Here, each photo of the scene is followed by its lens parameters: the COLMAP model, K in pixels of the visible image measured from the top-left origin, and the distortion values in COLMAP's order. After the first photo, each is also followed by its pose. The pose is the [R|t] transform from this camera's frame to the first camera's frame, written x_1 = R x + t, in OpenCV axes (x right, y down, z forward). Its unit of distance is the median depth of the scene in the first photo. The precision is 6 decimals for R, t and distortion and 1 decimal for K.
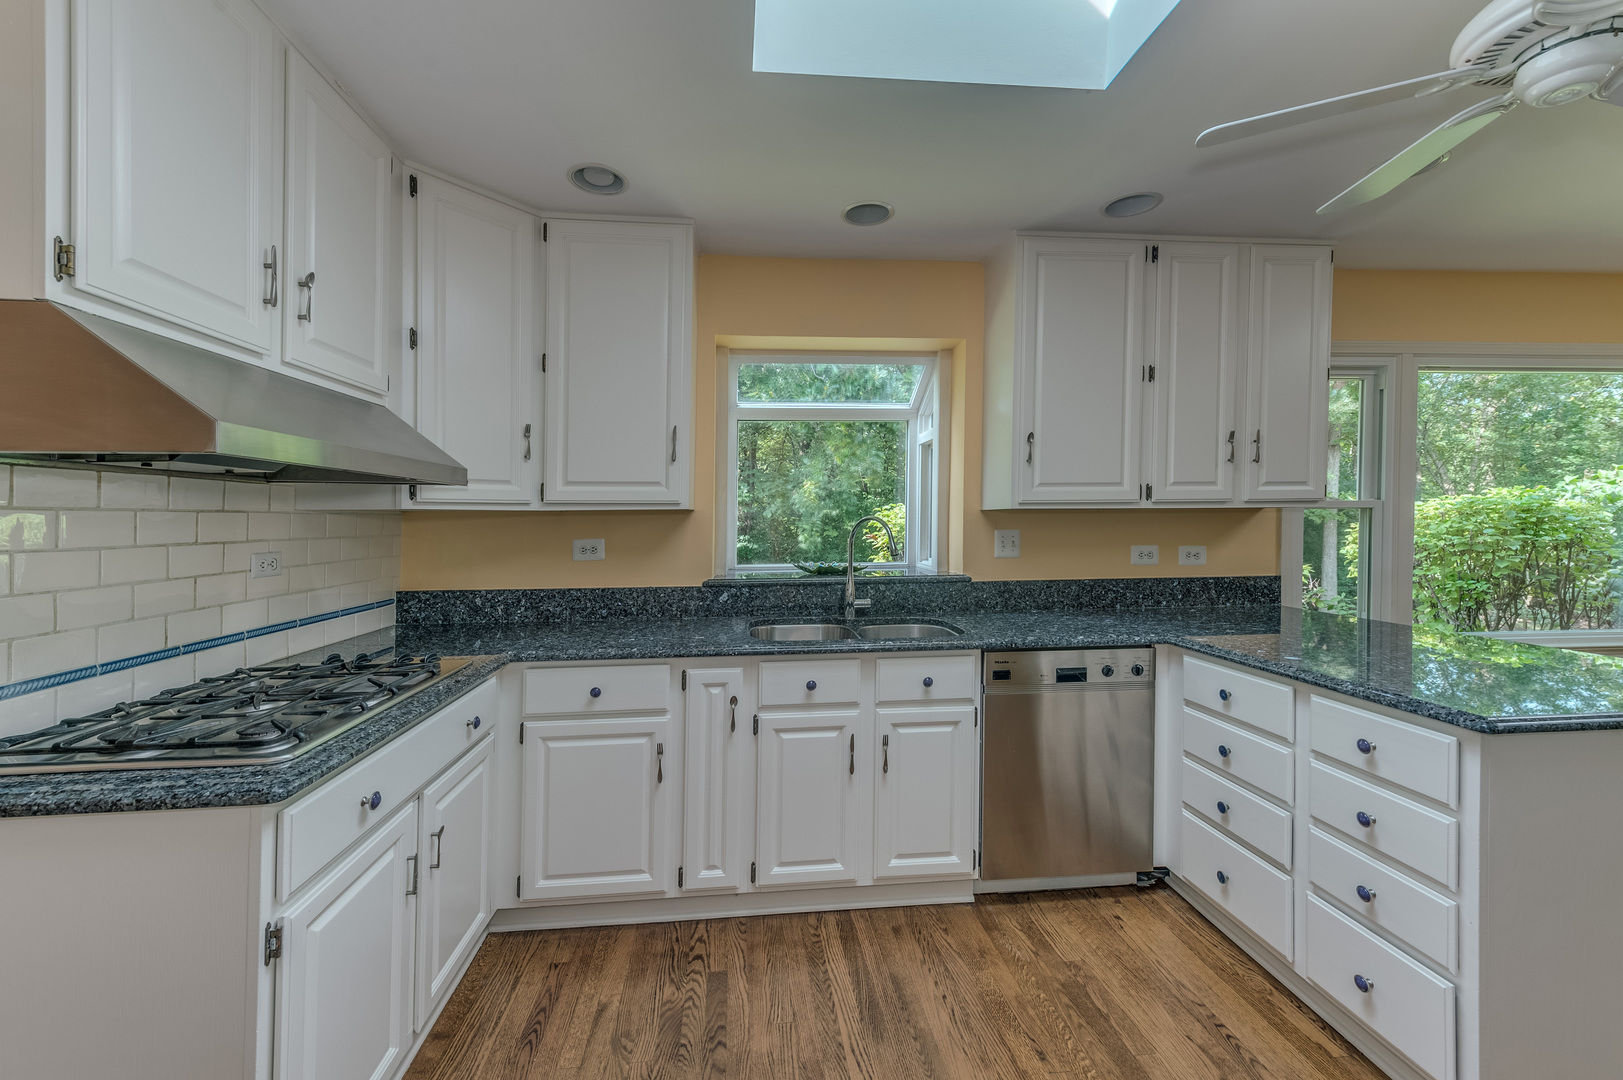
lens RADIAL K [[636.1, 0, 807.1], [0, 636.1, 520.8], [0, 0, 1]] dist [0.019563, -0.000095]
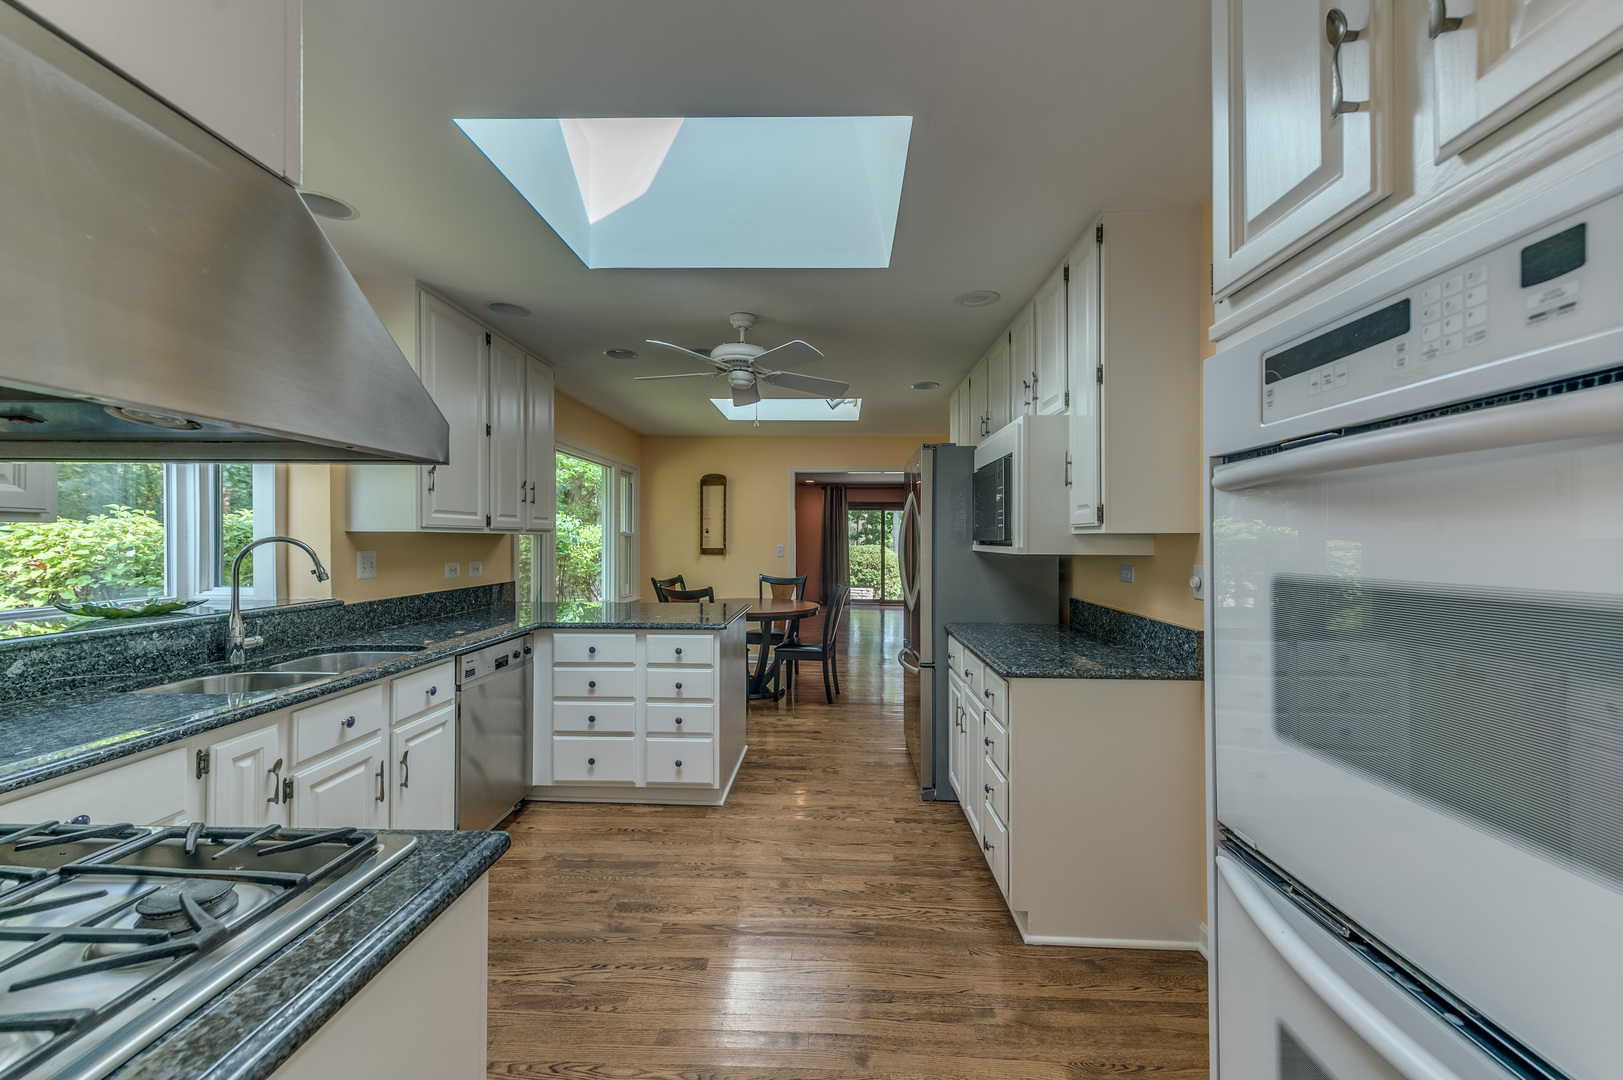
lens RADIAL K [[634.9, 0, 814.4], [0, 634.9, 532.9], [0, 0, 1]] dist [-0.000240, -0.000029]
pose [[0.127955, 0.016416, 0.991644, -0.738261], [-0.004561, 0.999862, -0.015964, -0.002935], [-0.991769, -0.002480, 0.128013, 0.196065]]
